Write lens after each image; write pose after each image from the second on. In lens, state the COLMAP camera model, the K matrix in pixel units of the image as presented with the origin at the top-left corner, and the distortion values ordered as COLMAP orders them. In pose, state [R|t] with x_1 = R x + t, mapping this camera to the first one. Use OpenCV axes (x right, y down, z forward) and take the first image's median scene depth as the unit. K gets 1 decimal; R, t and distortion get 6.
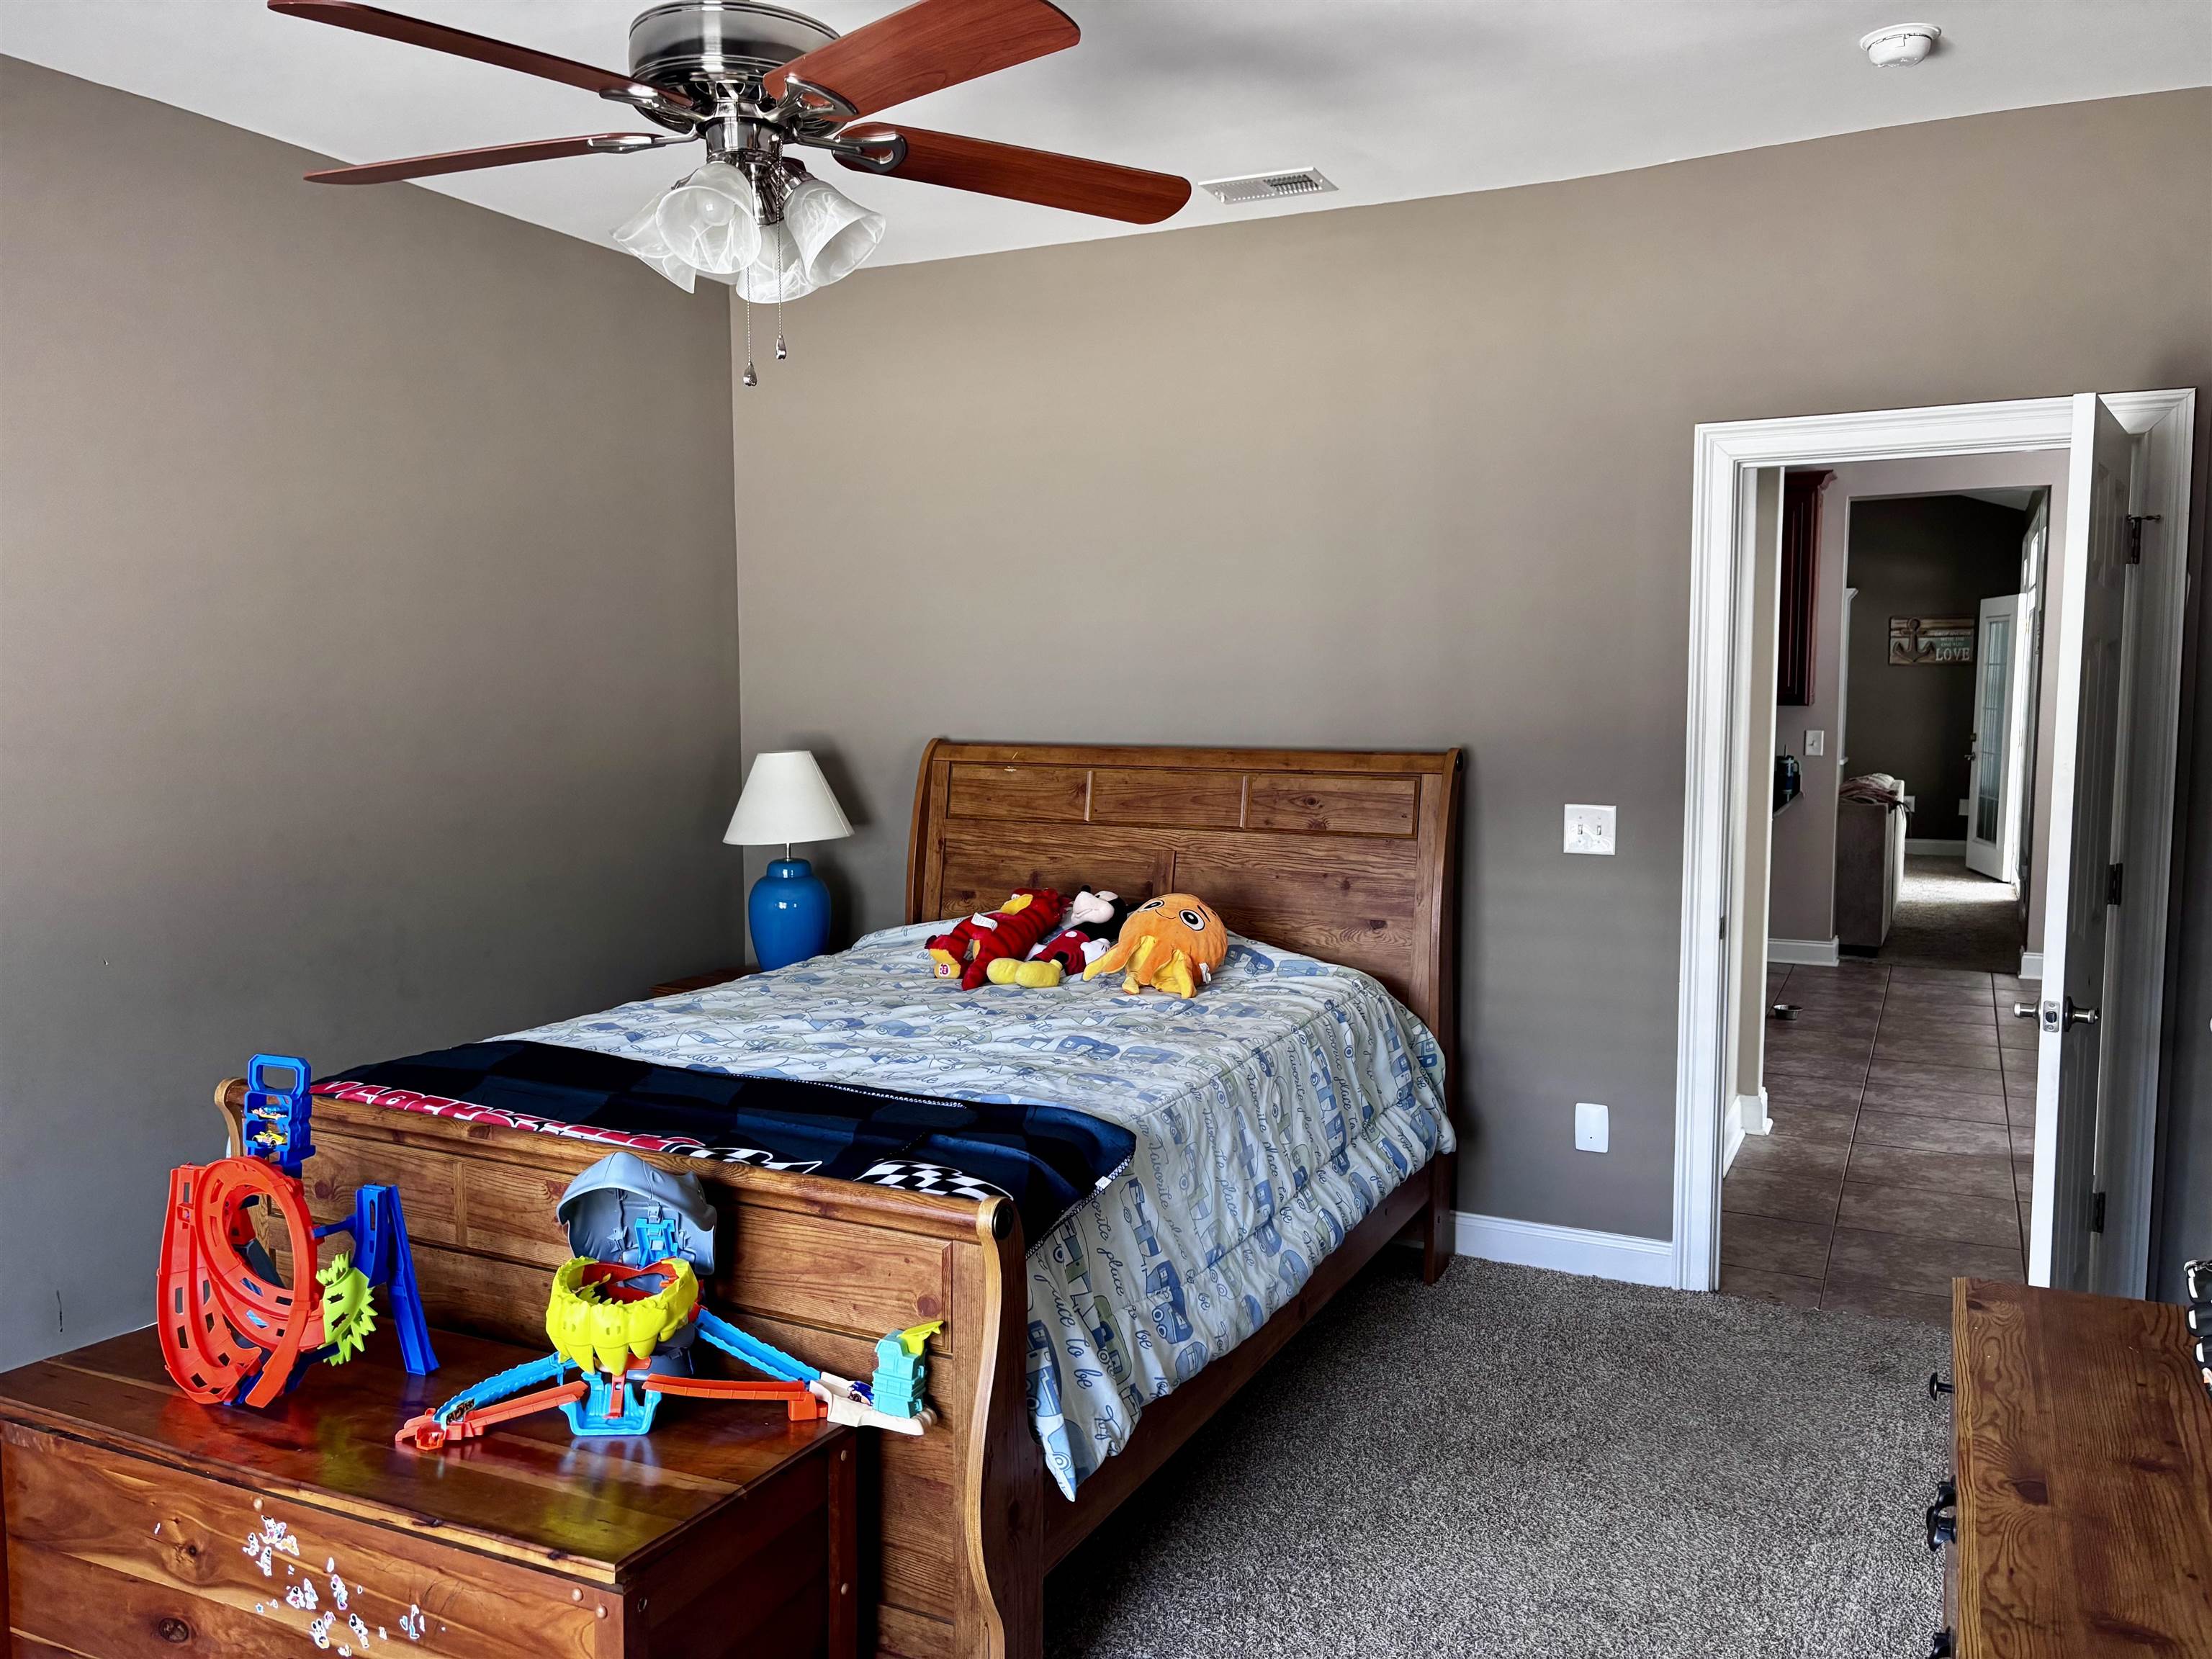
lens RADIAL K [[1663.3, 0, 1114.8], [0, 1663.3, 828.5], [0, 0, 1]] dist [0.081229, -0.128981]
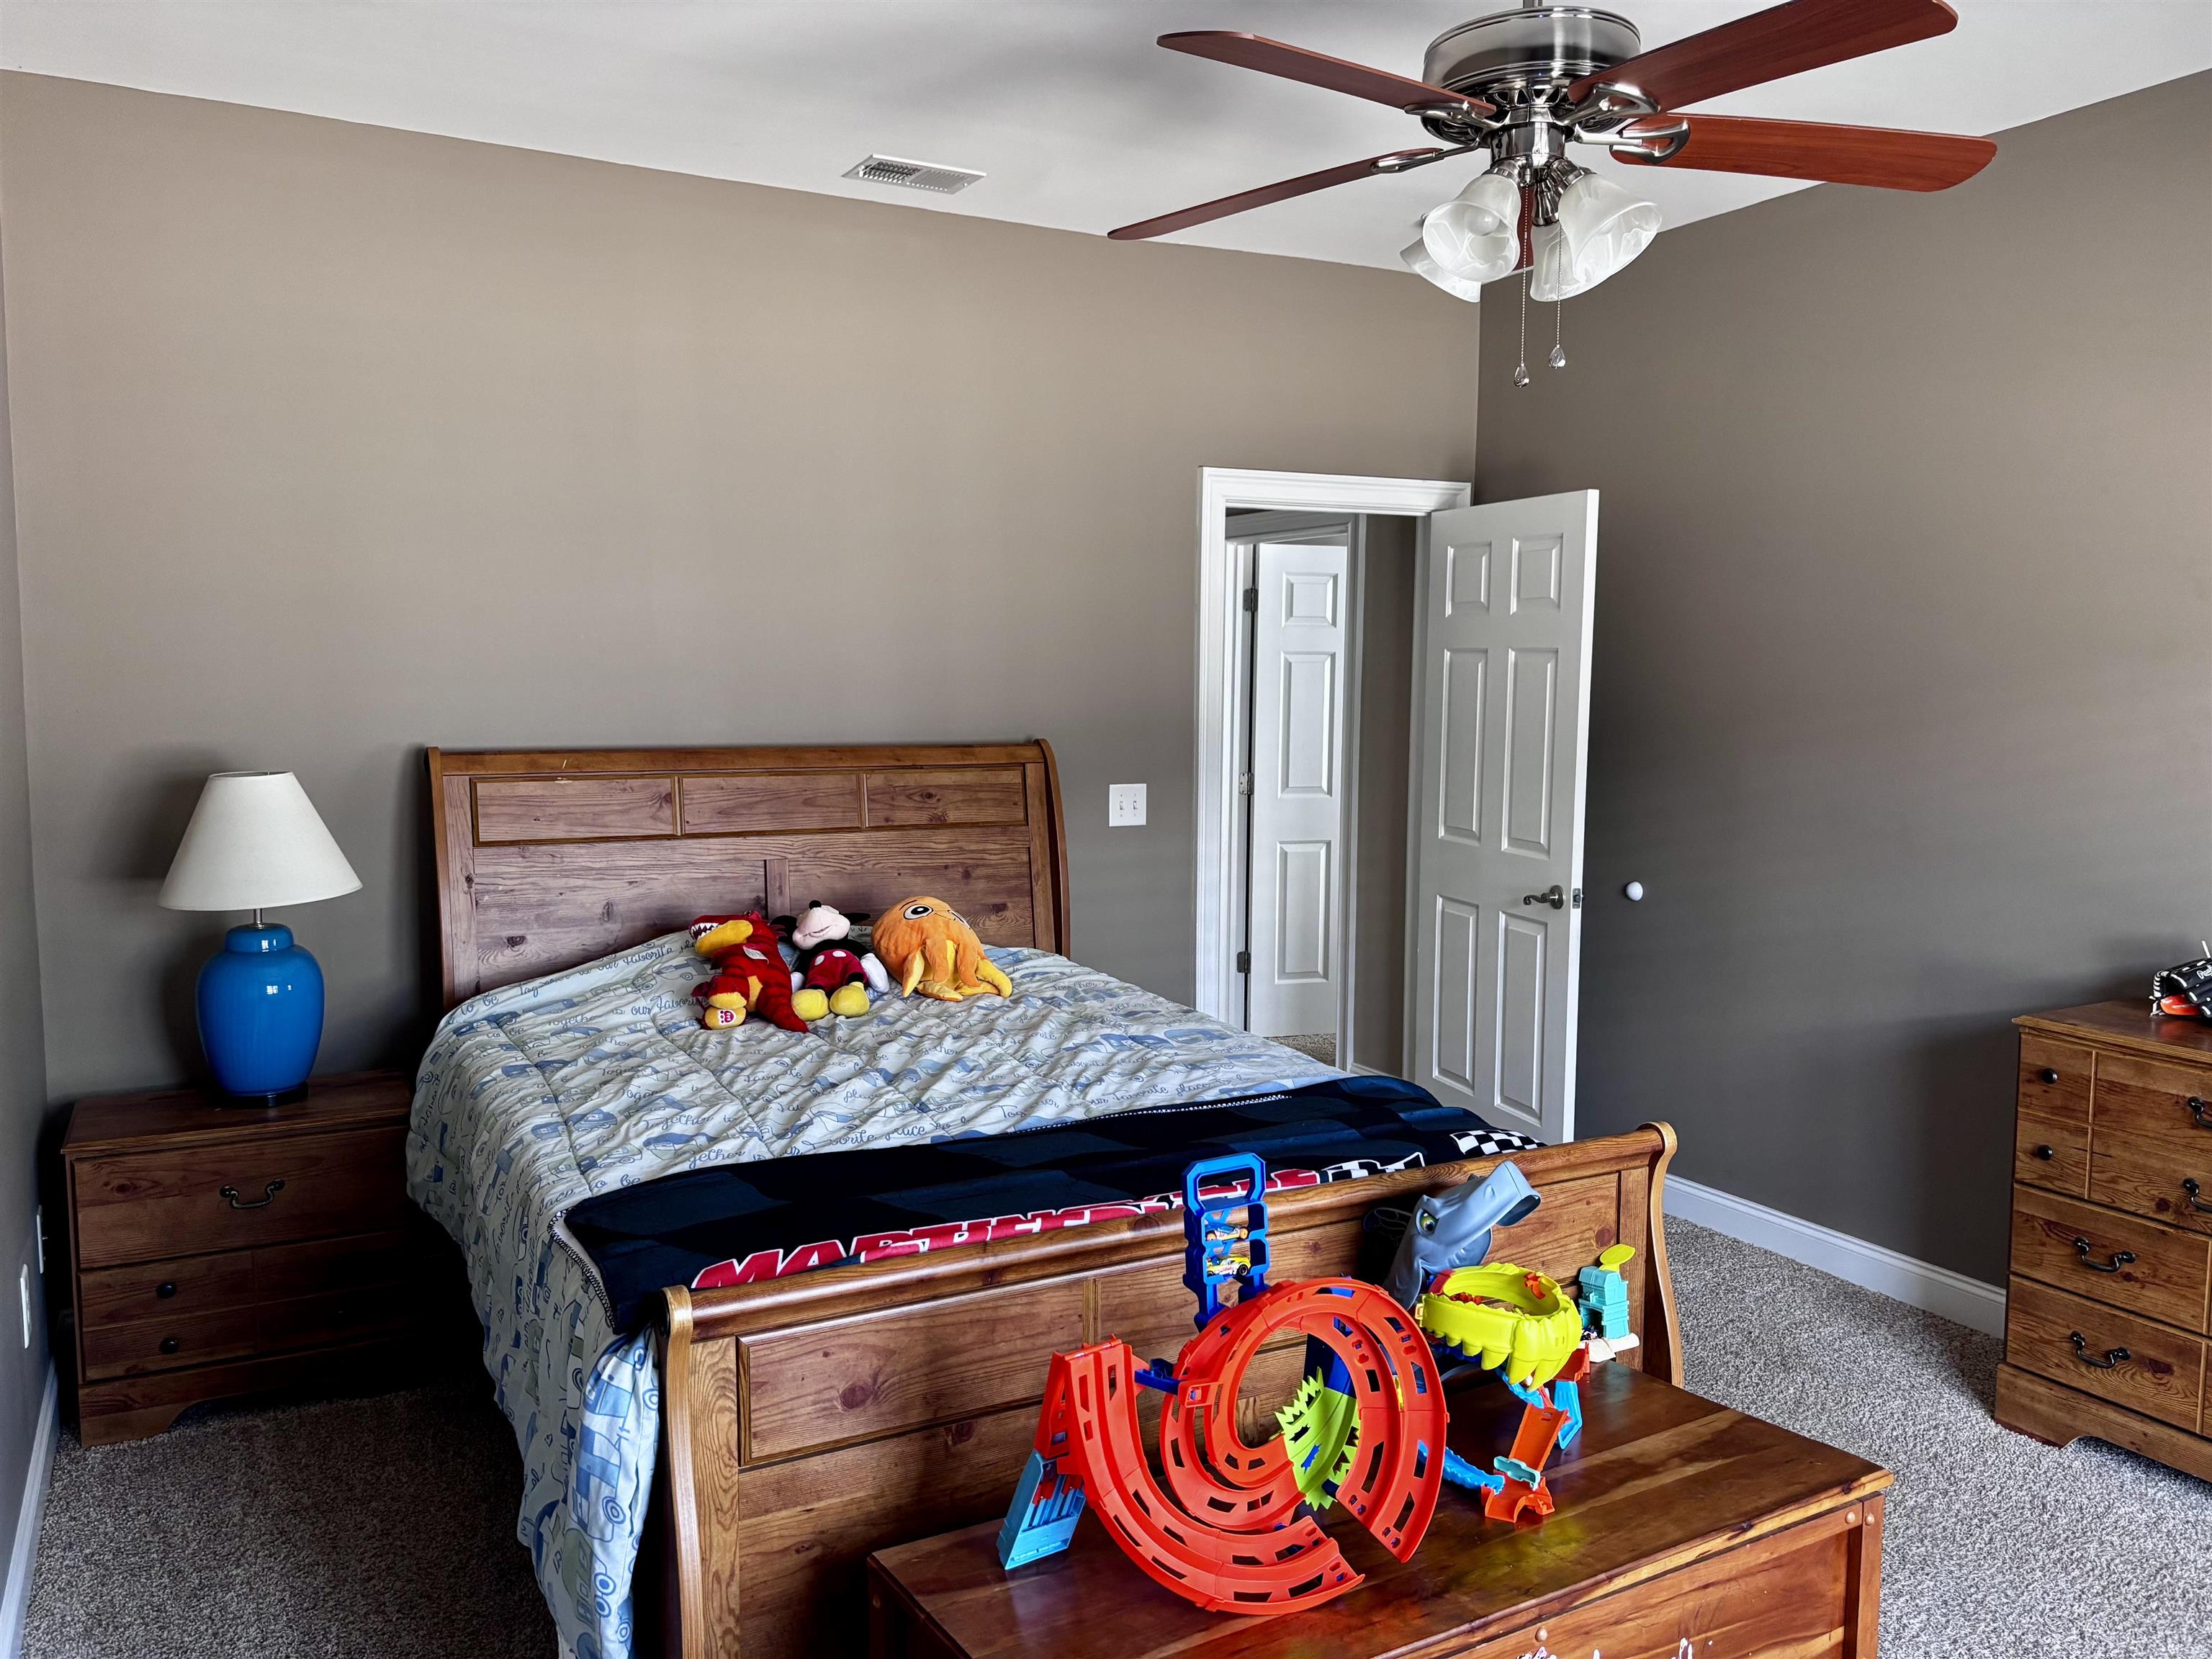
lens RADIAL K [[1663.3, 0, 1114.8], [0, 1663.3, 828.5], [0, 0, 1]] dist [0.081229, -0.128981]
pose [[0.570504, -0.073358, 0.818012, -0.653422], [0.069299, 0.996751, 0.041056, -0.030447], [-0.818366, 0.033265, 0.573734, 0.335761]]
